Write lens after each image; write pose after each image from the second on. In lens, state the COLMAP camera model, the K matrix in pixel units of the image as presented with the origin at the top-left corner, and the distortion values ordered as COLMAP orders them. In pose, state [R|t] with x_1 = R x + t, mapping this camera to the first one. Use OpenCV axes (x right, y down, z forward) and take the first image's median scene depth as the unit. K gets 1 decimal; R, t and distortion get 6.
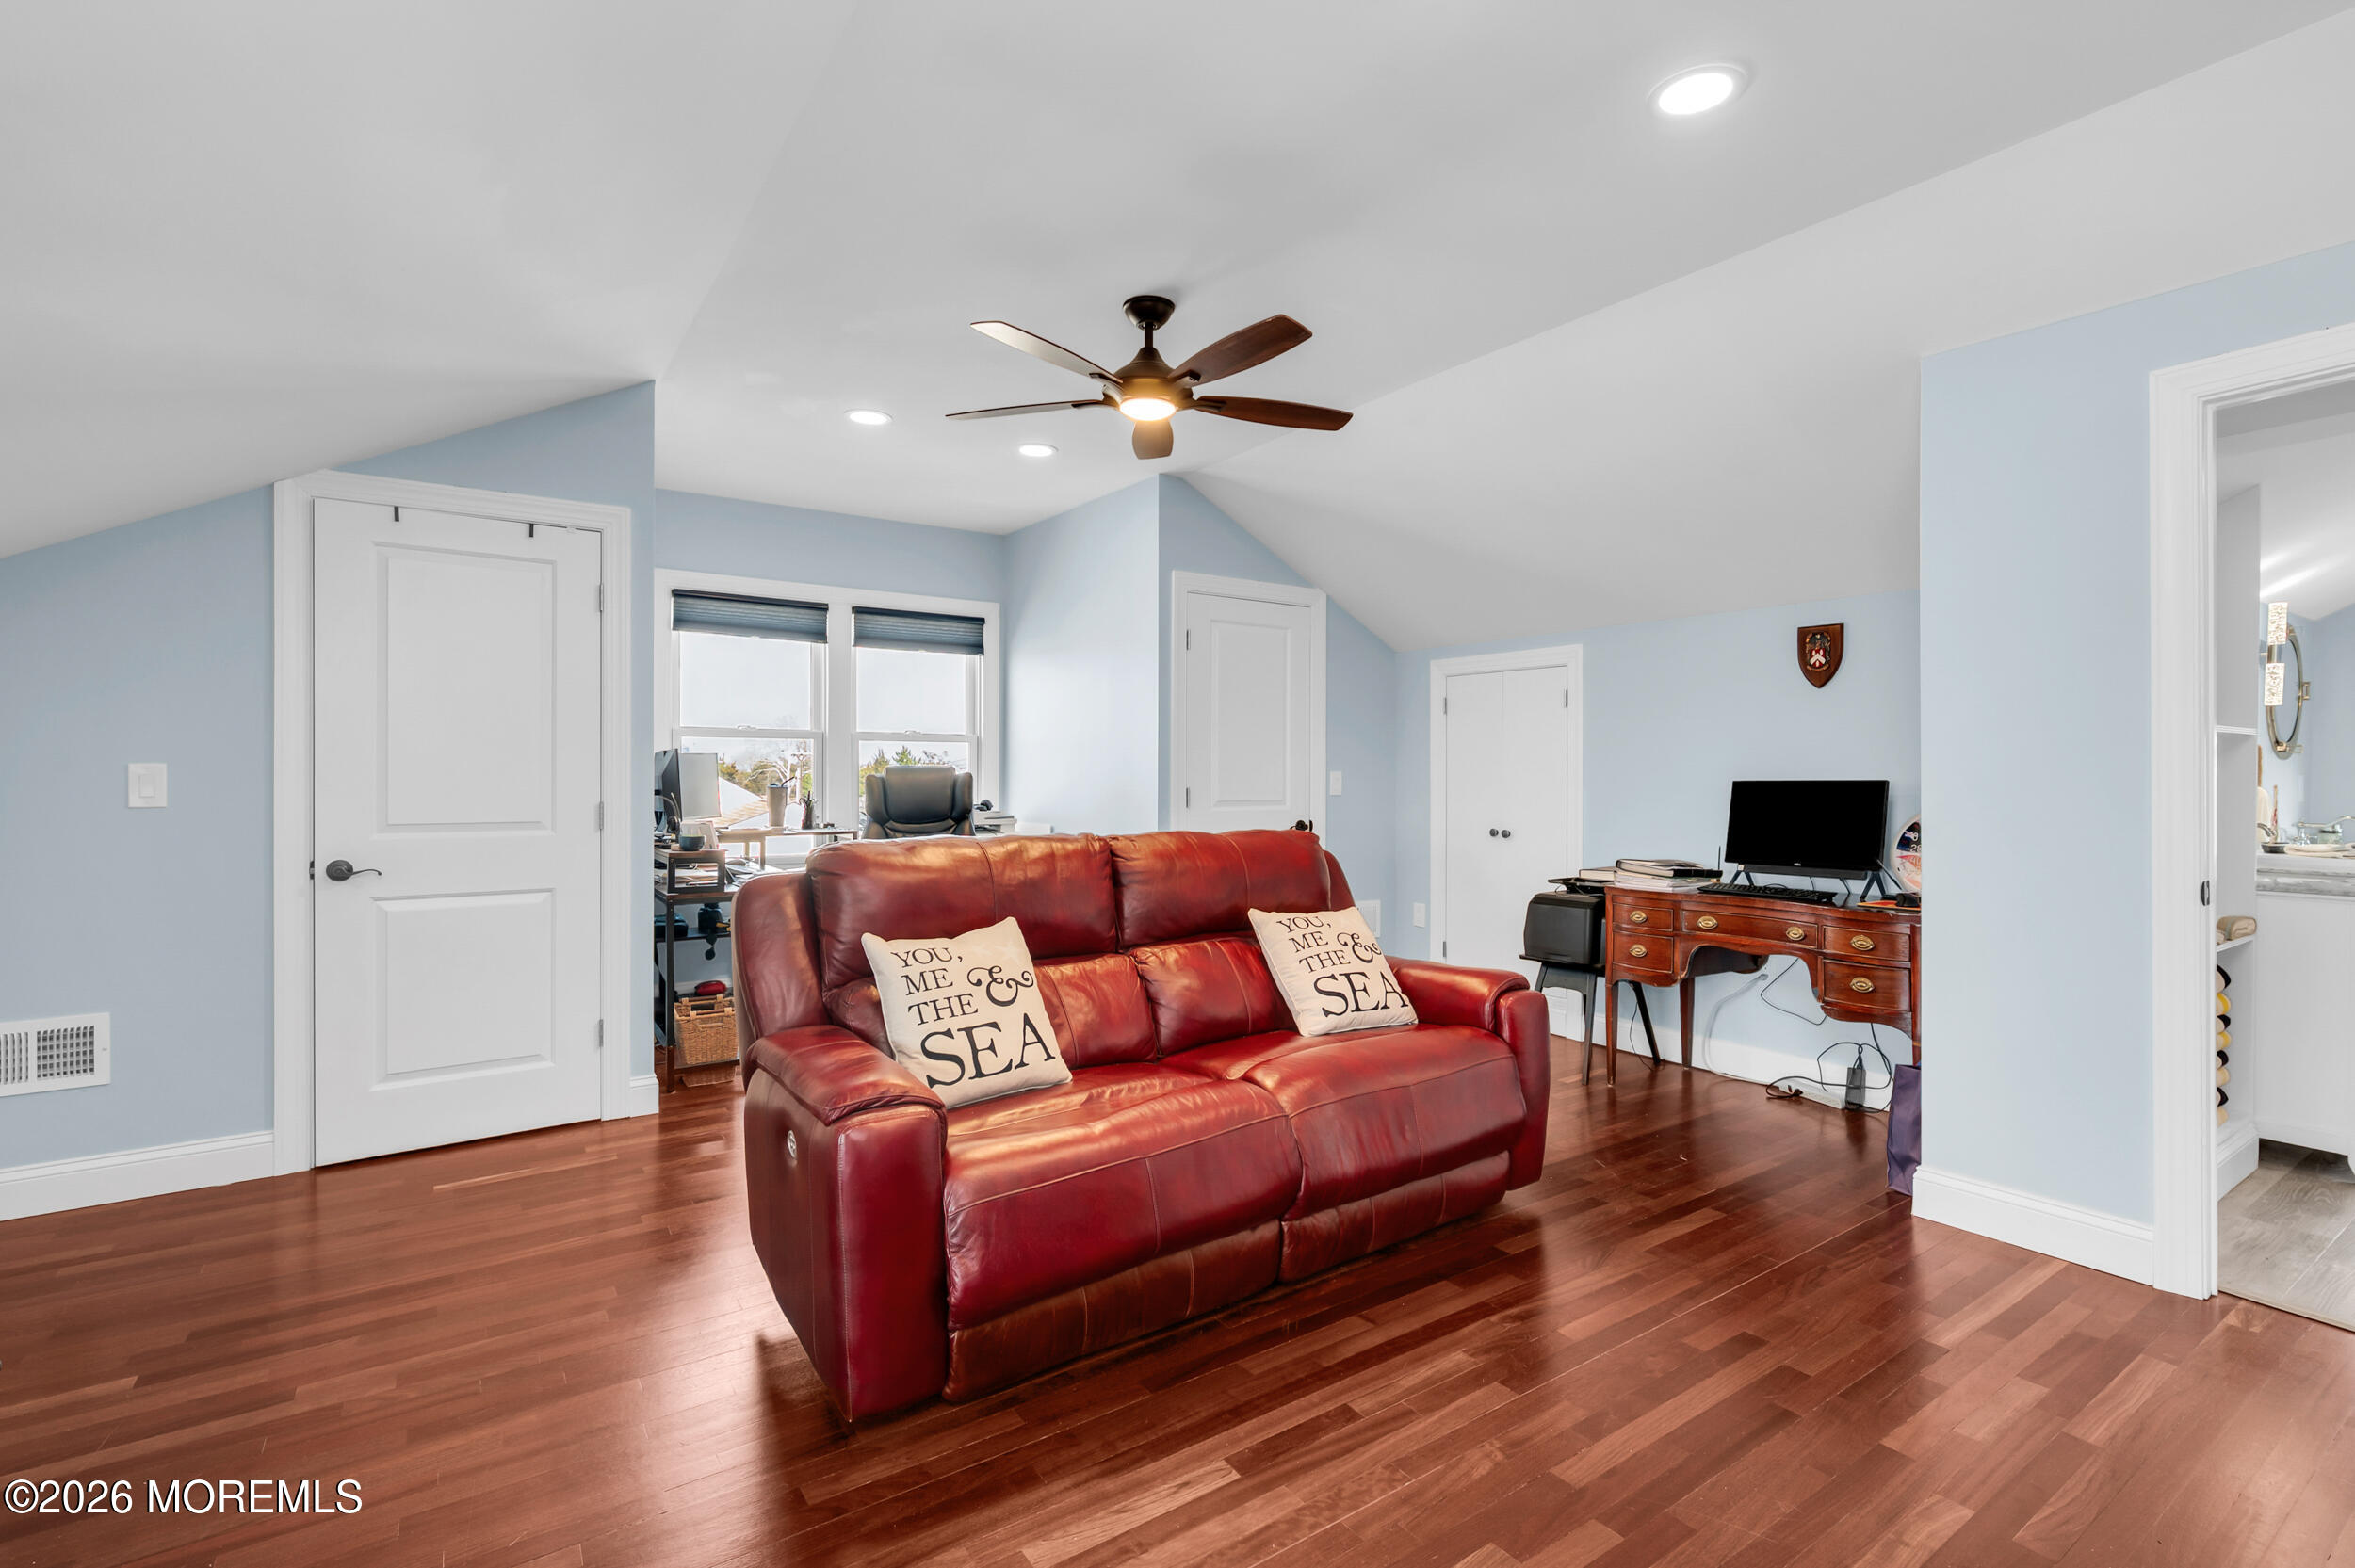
lens RADIAL K [[1070.3, 0, 1184.6], [0, 1070.3, 773.9], [0, 0, 1]] dist [0.000768, -0.000184]
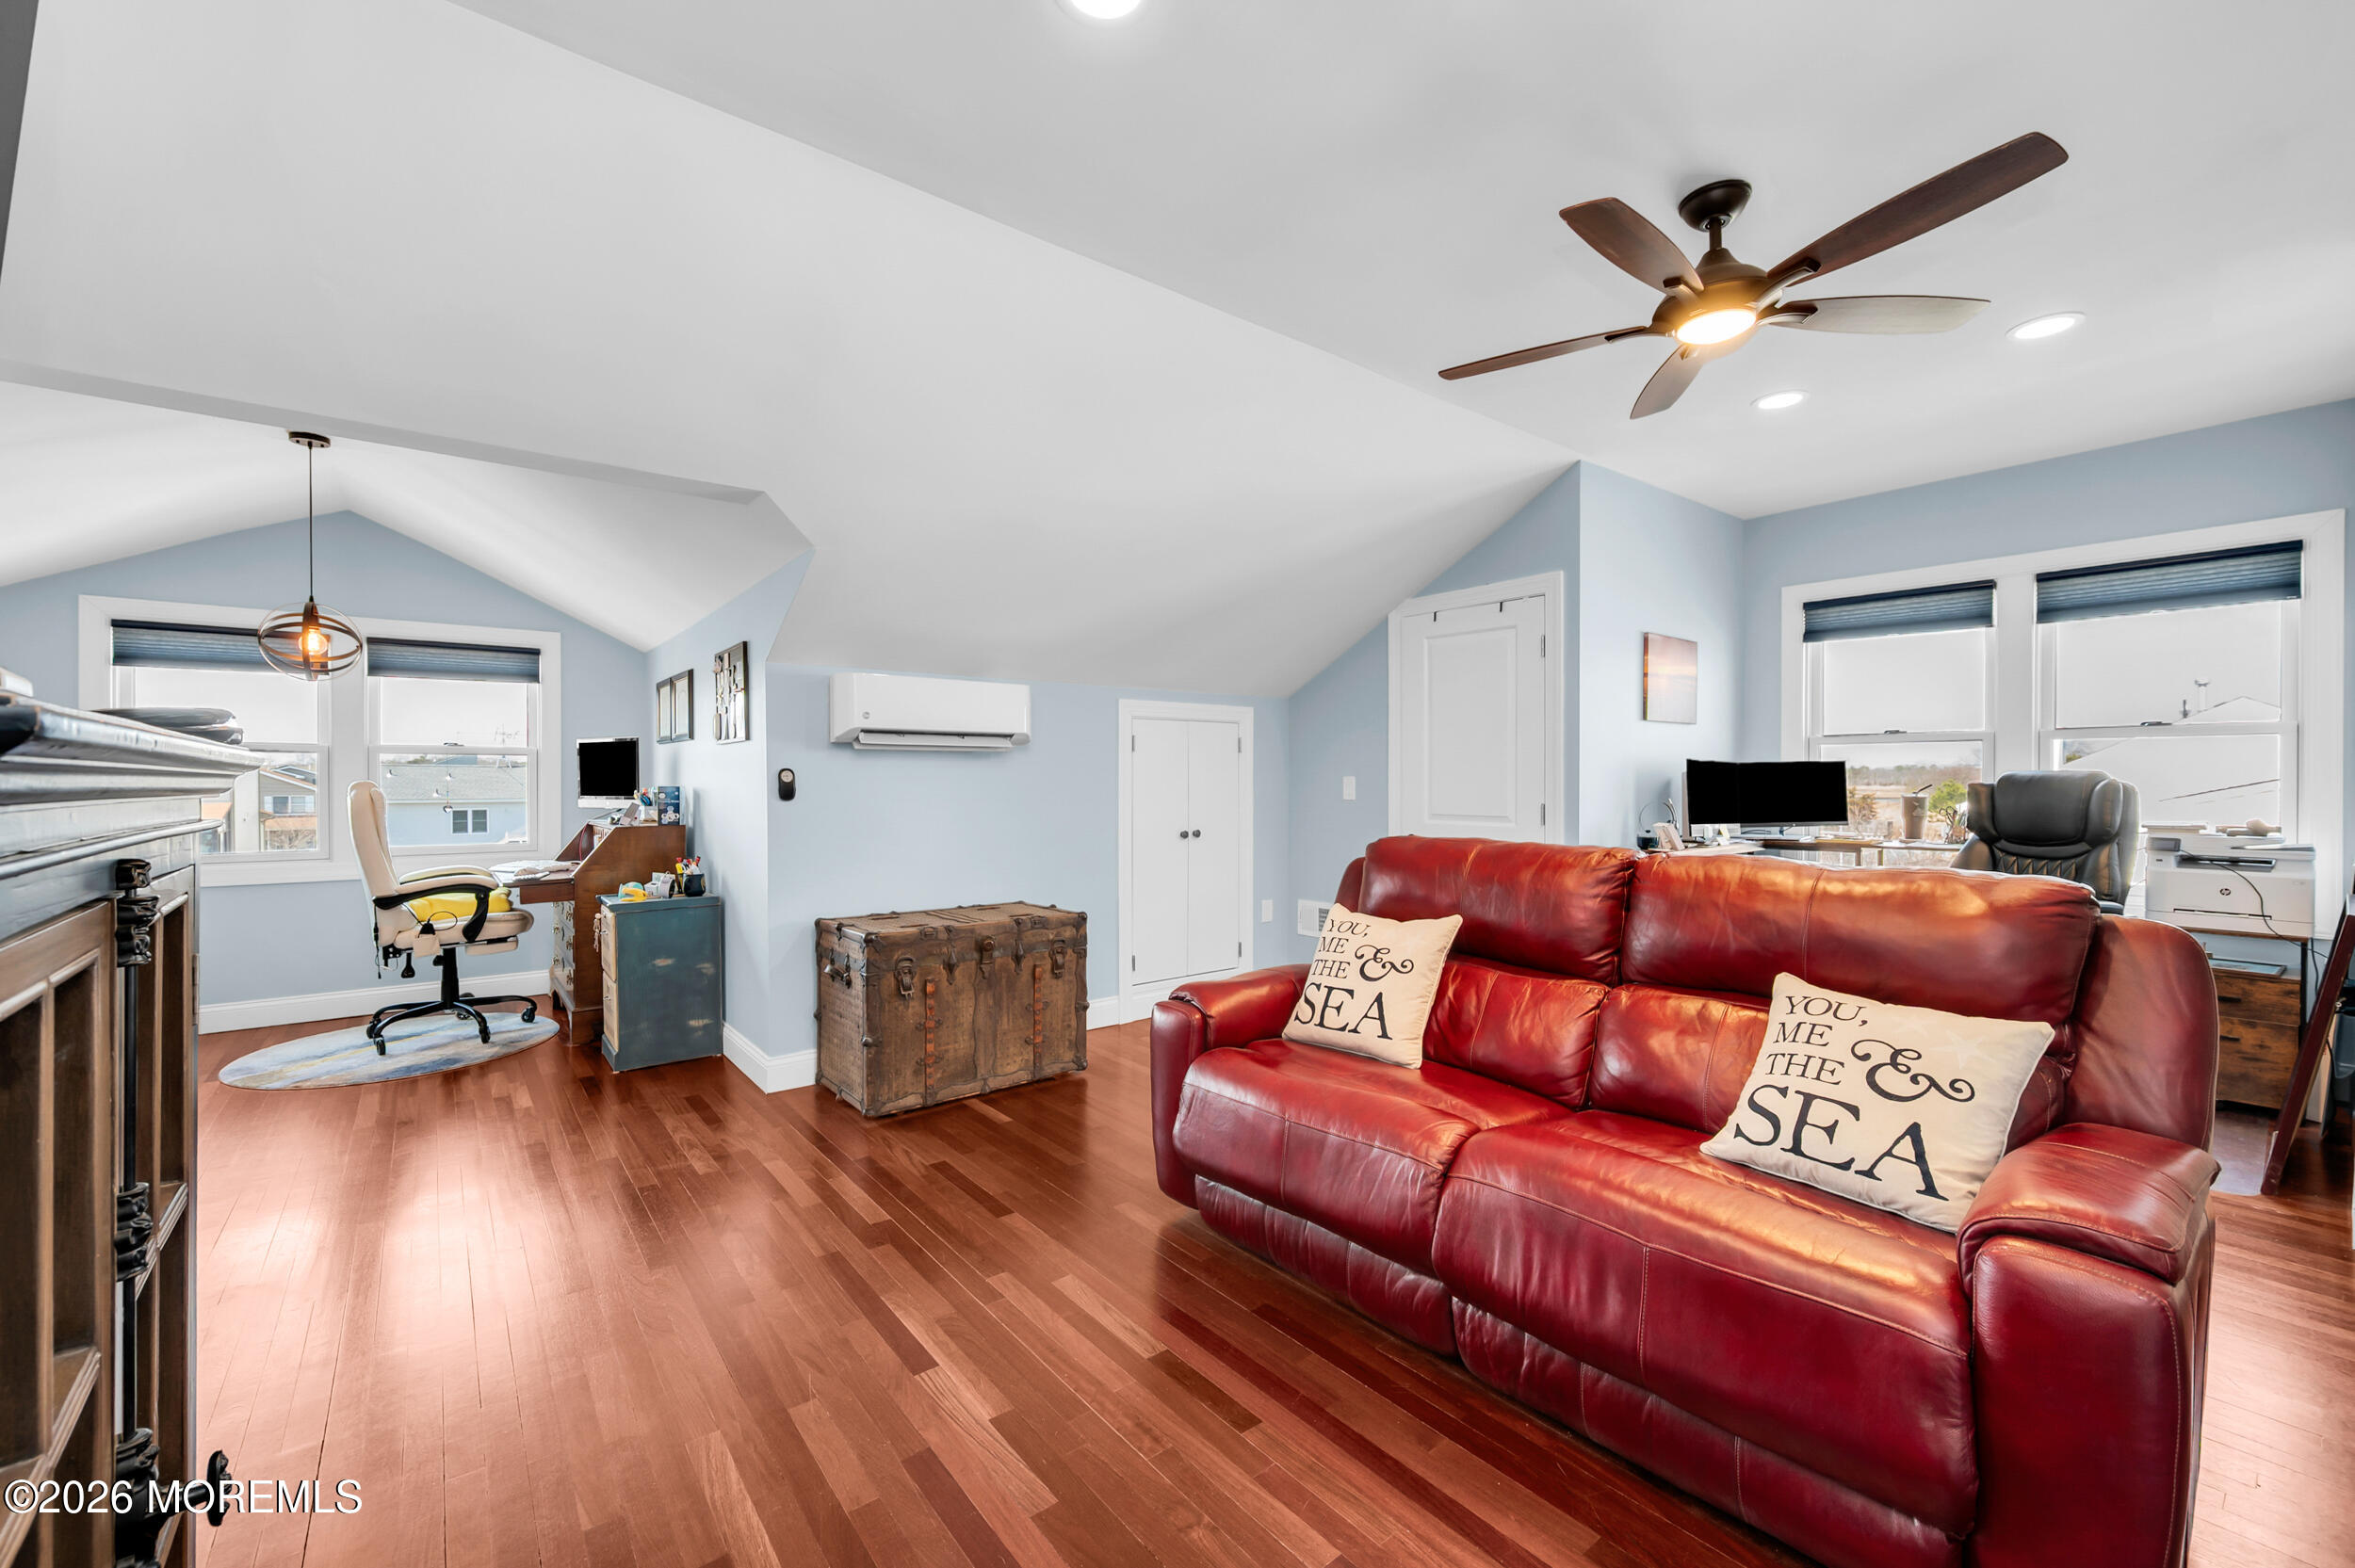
lens RADIAL K [[945.6, 0, 1177.5], [0, 945.6, 784.0], [0, 0, 1]] dist [-0.001248, -0.000101]
pose [[0.064575, 0.000732, -0.997913, 0.604293], [0.001533, 0.999998, 0.000833, 0.000677], [0.997912, -0.001583, 0.064574, 0.517526]]
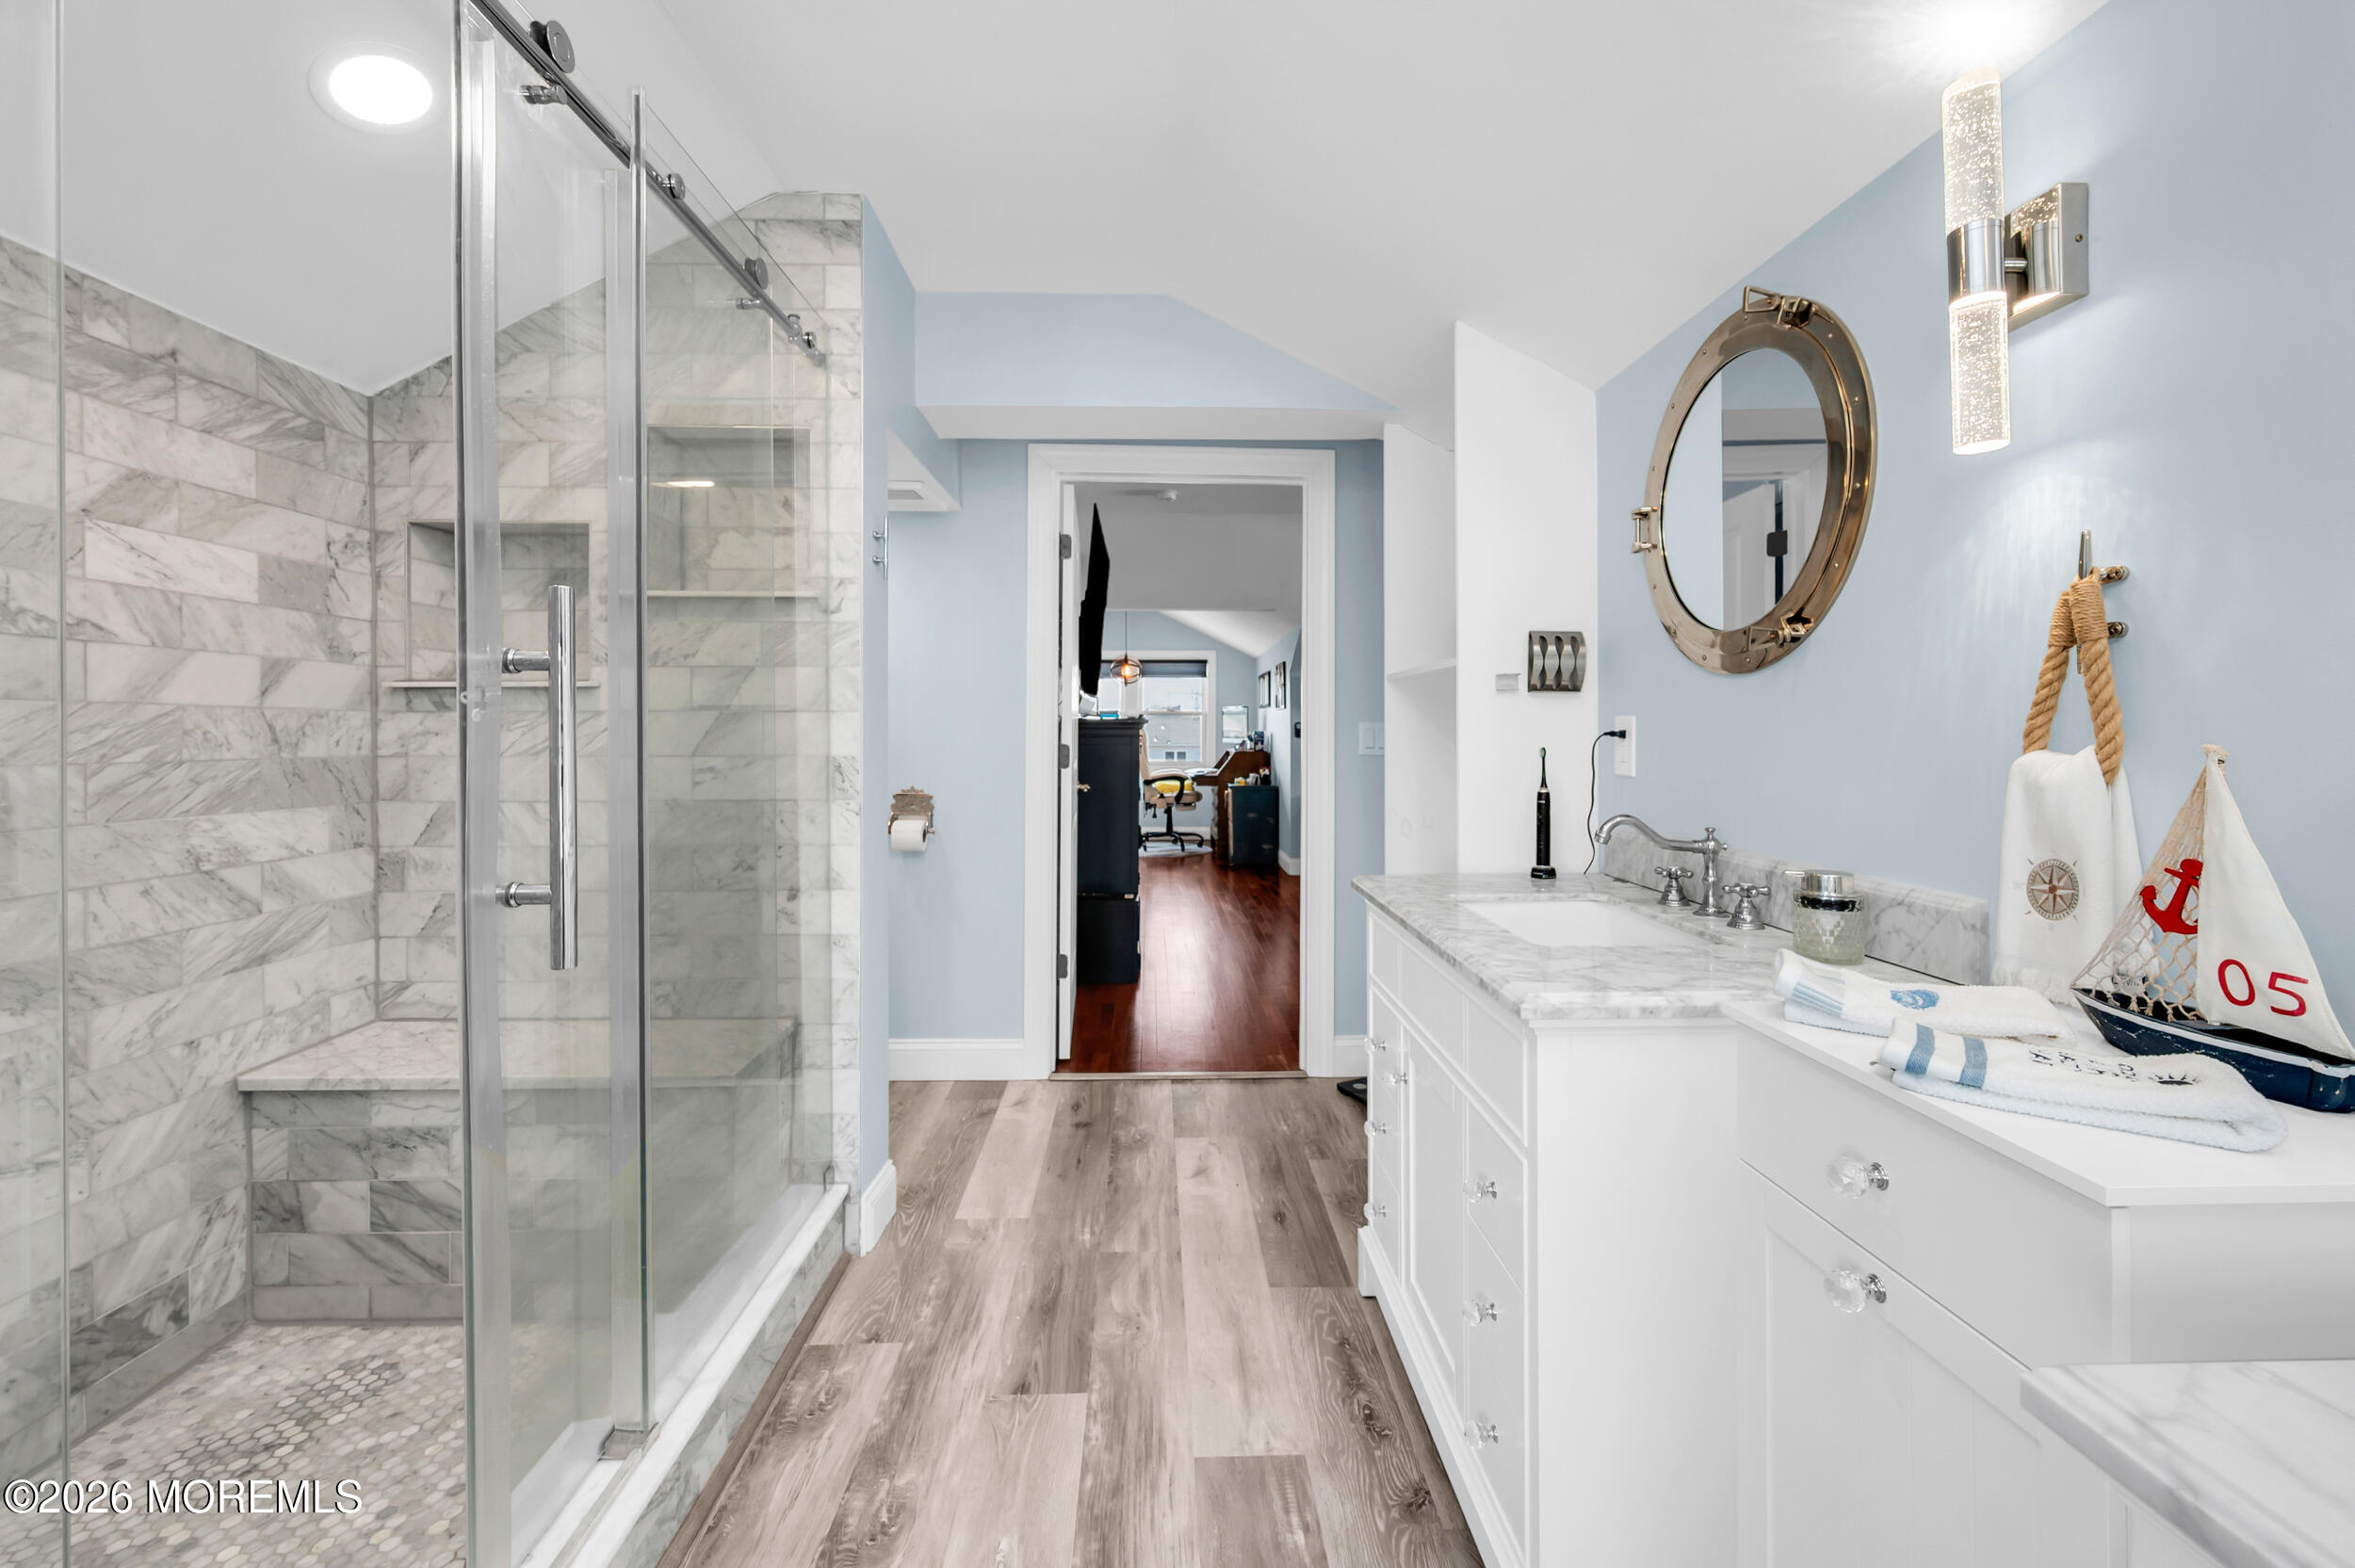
lens RADIAL K [[955.3, 0, 1180.3], [0, 955.3, 742.5], [0, 0, 1]] dist [-0.001094, 0.000053]
pose [[-0.540446, 0.007280, -0.841347, 1.567046], [-0.003519, 0.999934, 0.010913, 0.008064], [0.841371, 0.008859, -0.540385, 1.131234]]
